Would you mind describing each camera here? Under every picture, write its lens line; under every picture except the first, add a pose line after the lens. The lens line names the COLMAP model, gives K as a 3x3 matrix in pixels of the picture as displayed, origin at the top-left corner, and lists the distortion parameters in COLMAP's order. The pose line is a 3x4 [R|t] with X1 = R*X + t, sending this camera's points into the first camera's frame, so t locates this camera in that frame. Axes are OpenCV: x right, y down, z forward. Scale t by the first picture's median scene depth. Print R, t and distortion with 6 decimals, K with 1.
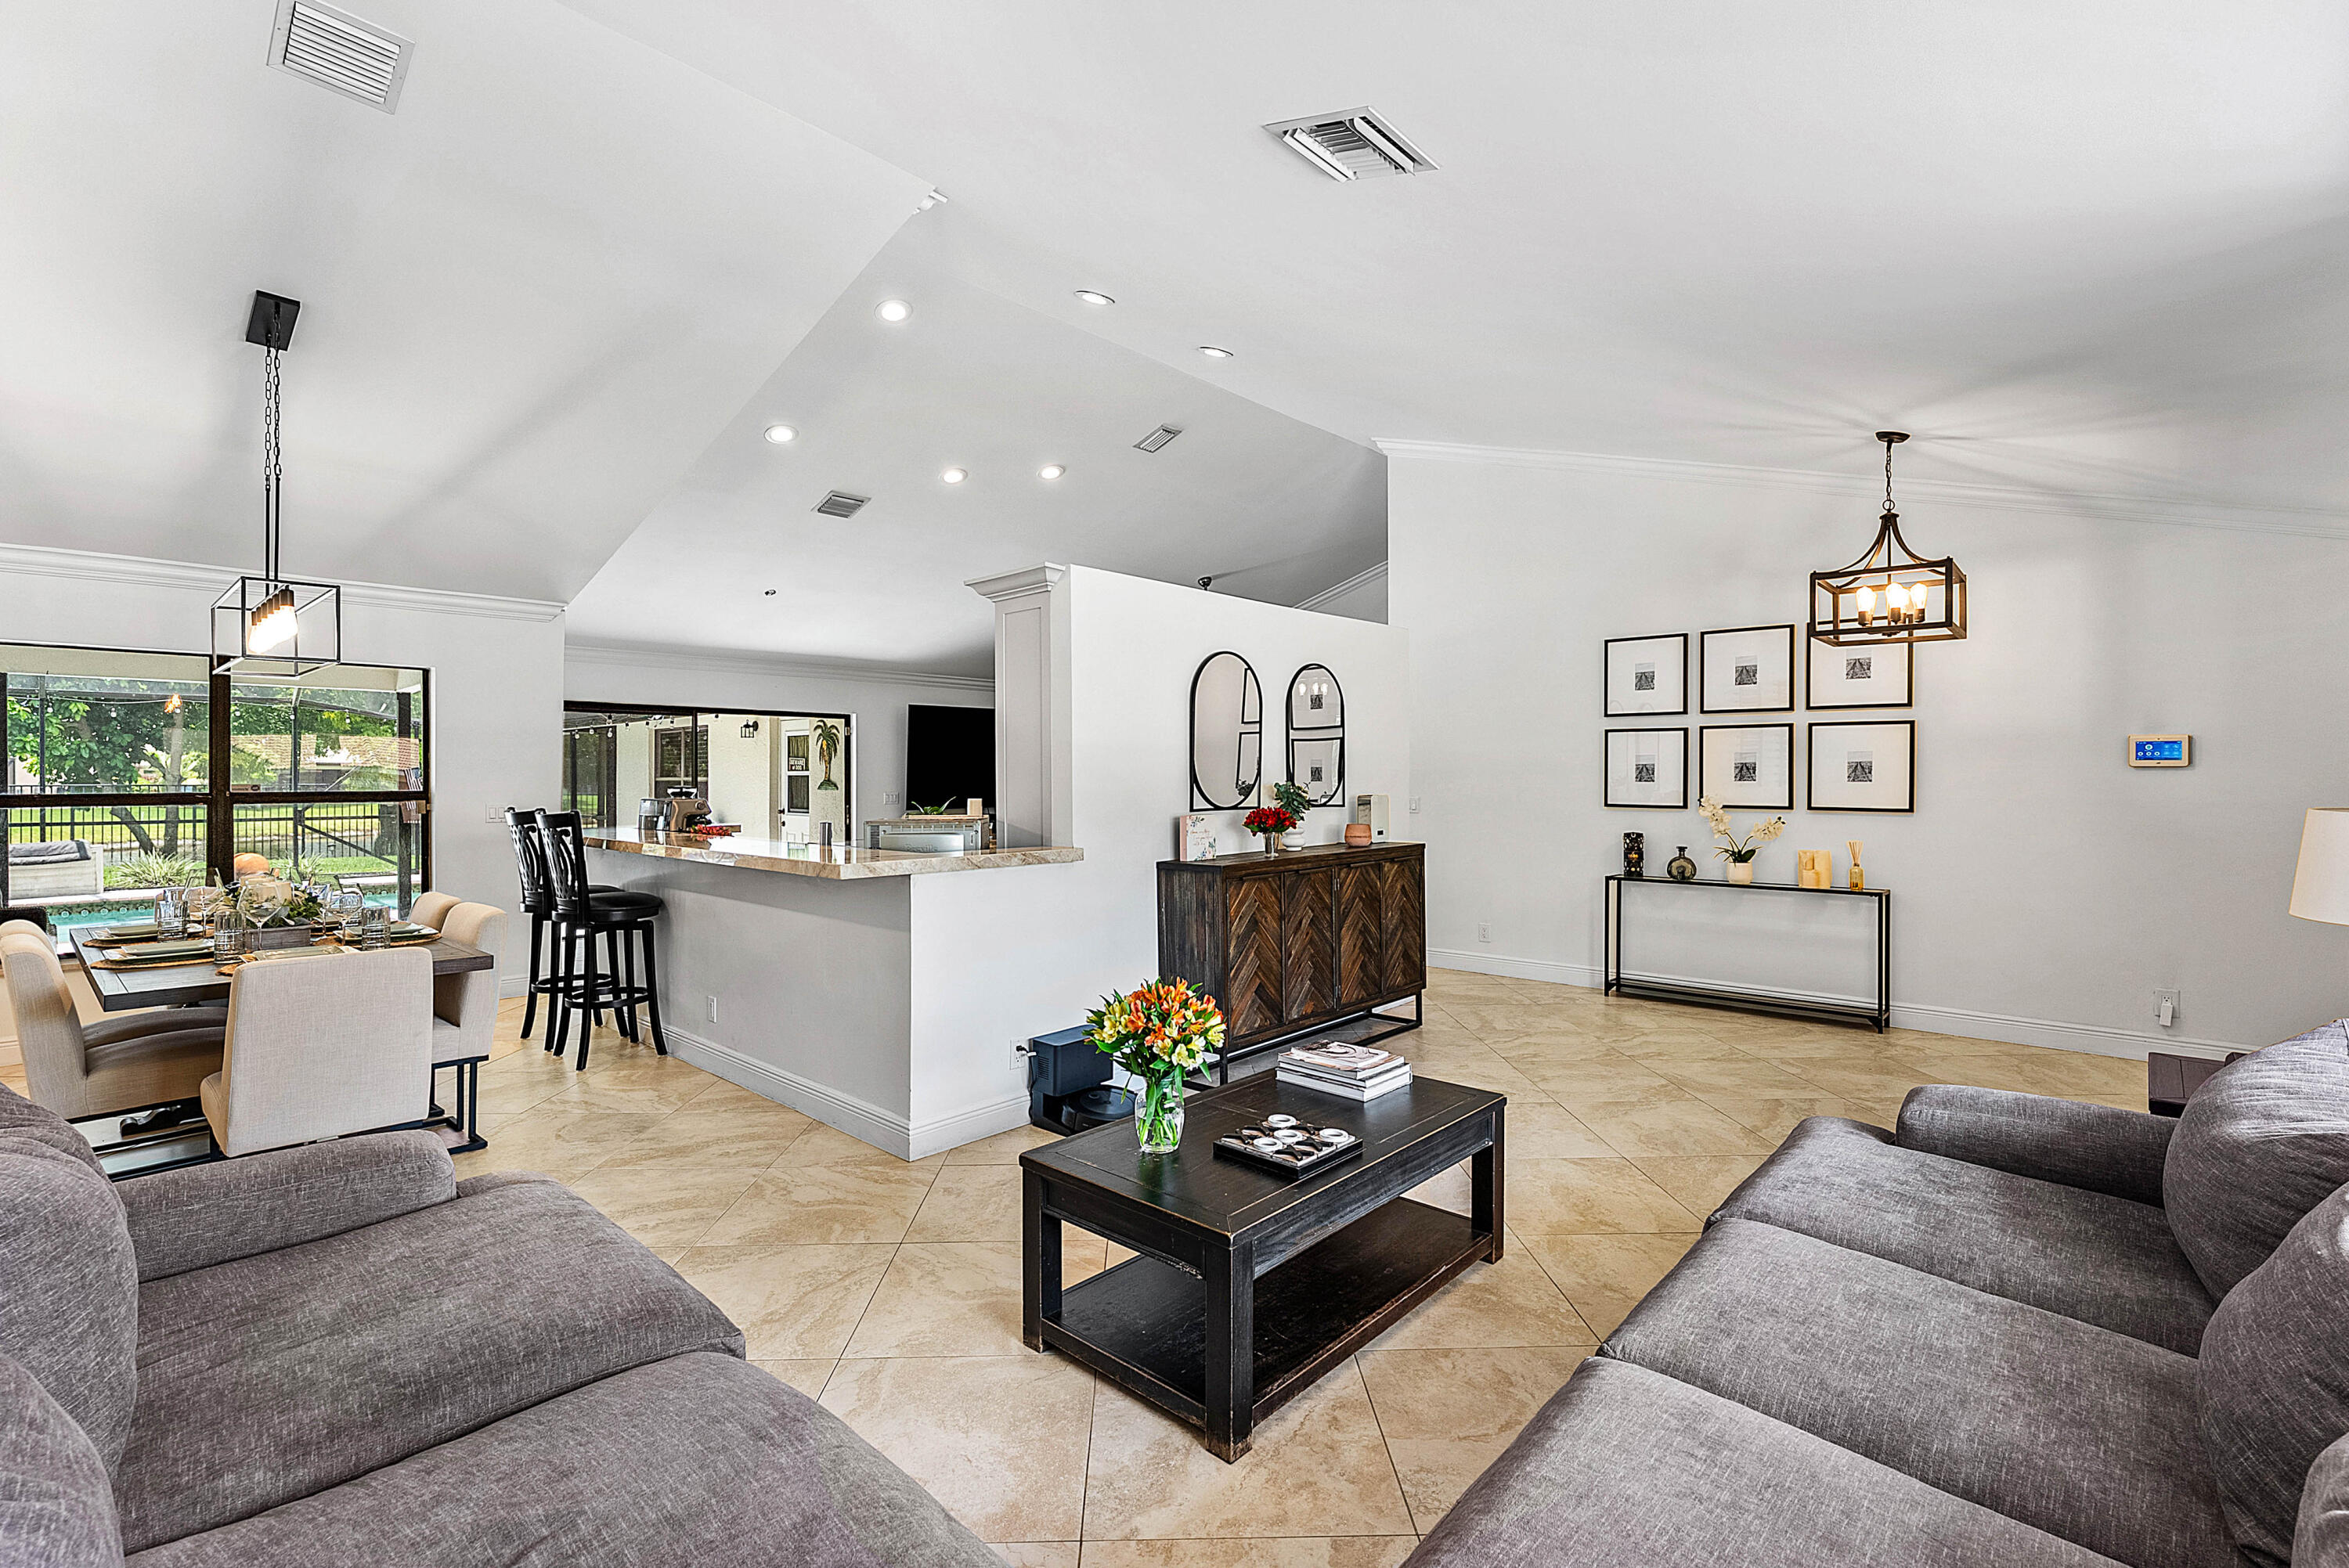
lens RADIAL K [[1021.3, 0, 1179.6], [0, 1021.3, 777.9], [0, 0, 1]] dist [0.000815, 0.000390]
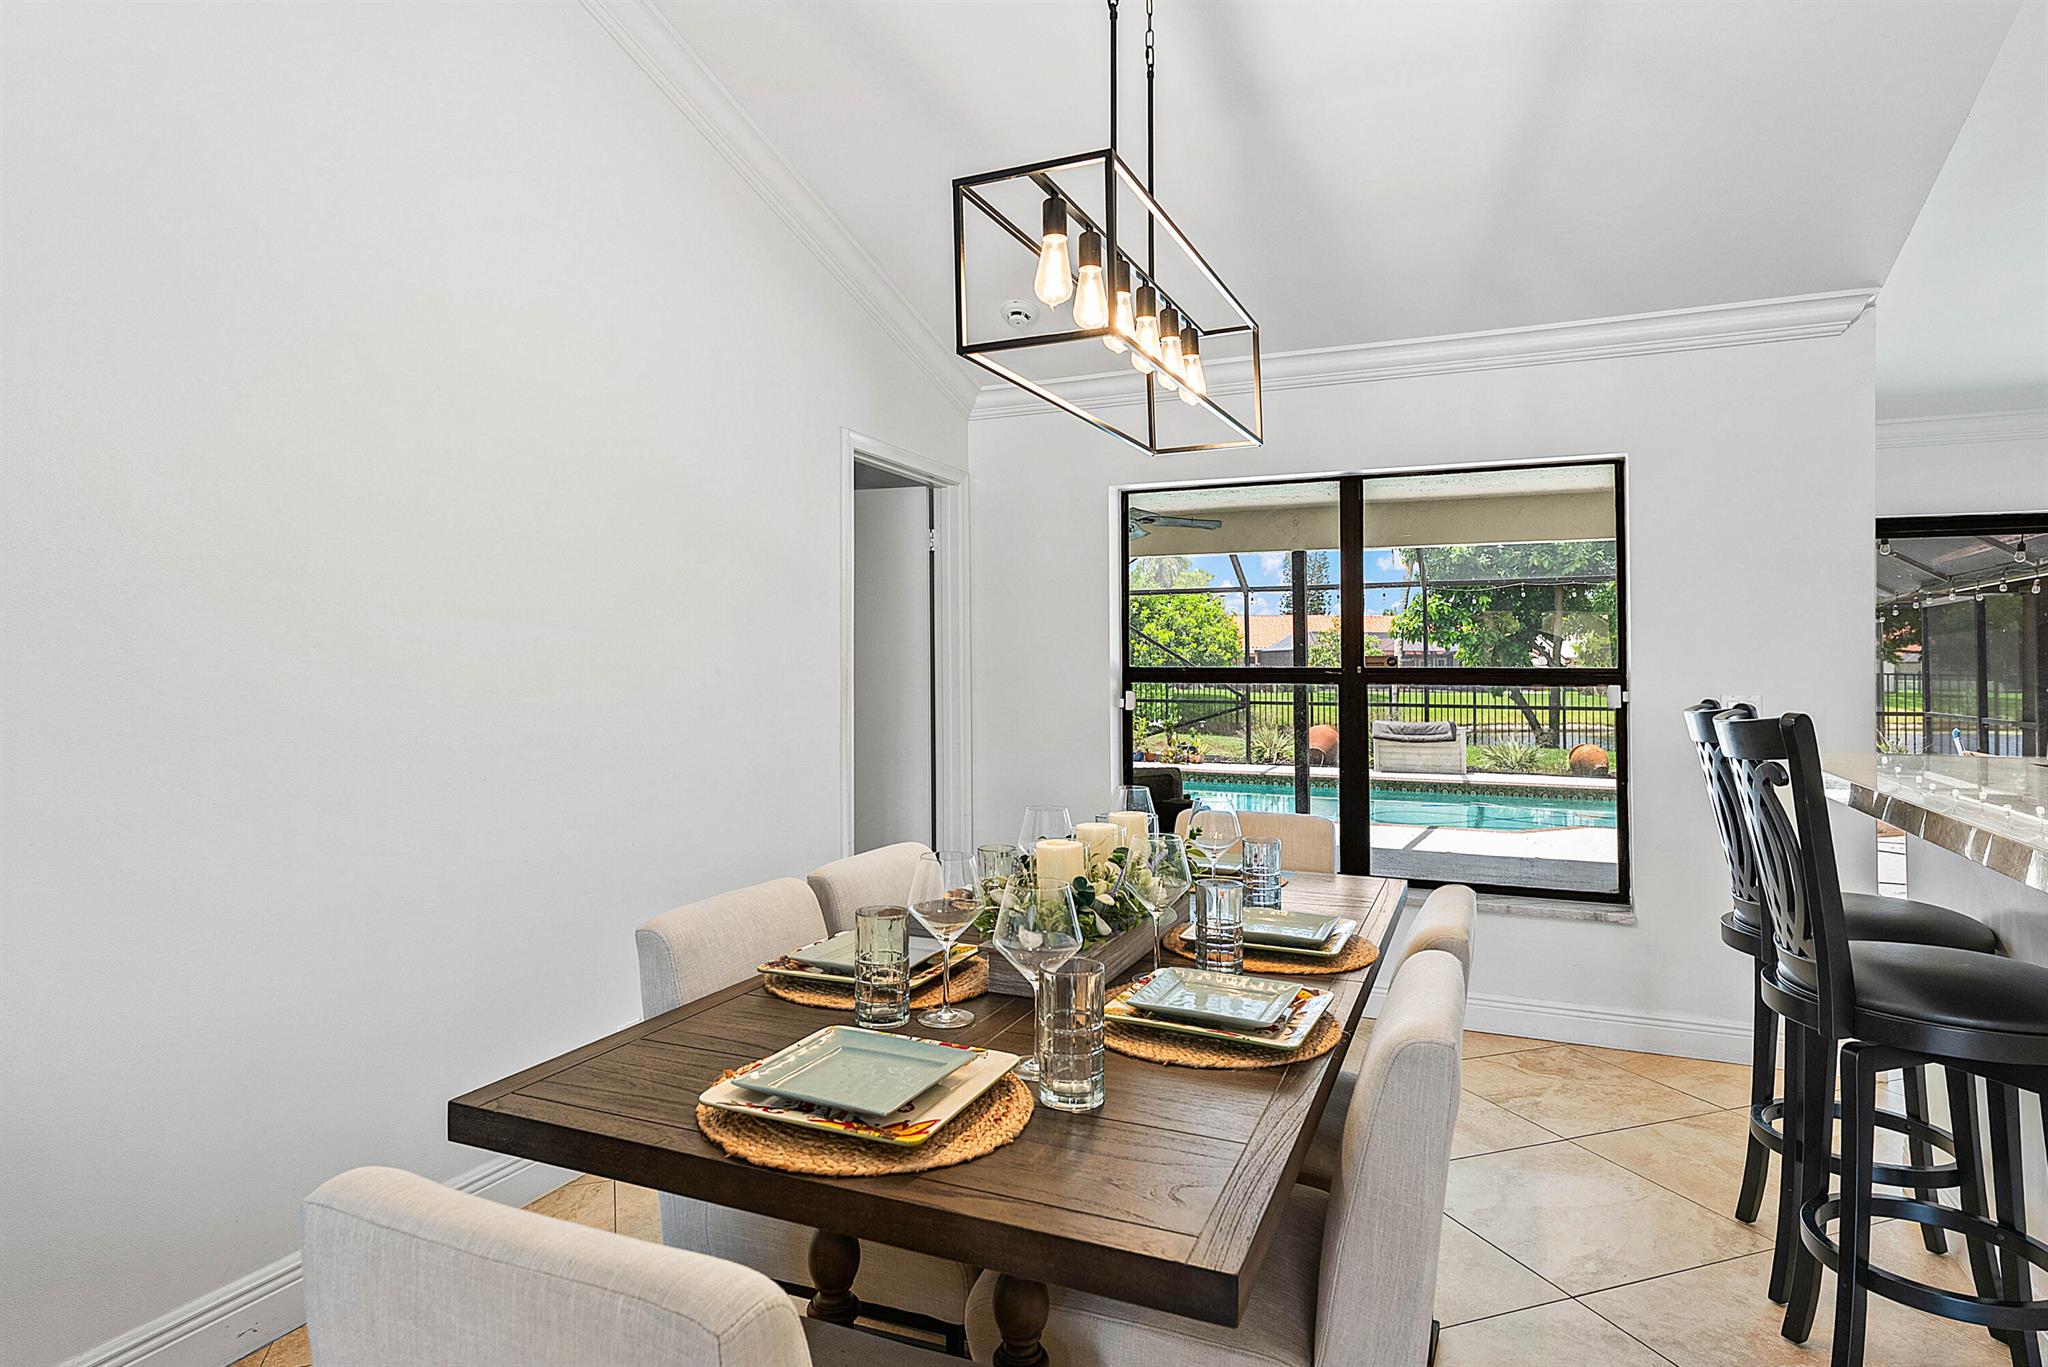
lens RADIAL K [[1131.7, 0, 1021.0], [0, 1131.7, 664.2], [0, 0, 1]] dist [-0.001756, 0.000196]
pose [[0.315548, -0.000100, -0.948910, -0.117890], [-0.005142, 0.999985, -0.001815, 0.006806], [0.948896, 0.005452, 0.315542, 0.235555]]
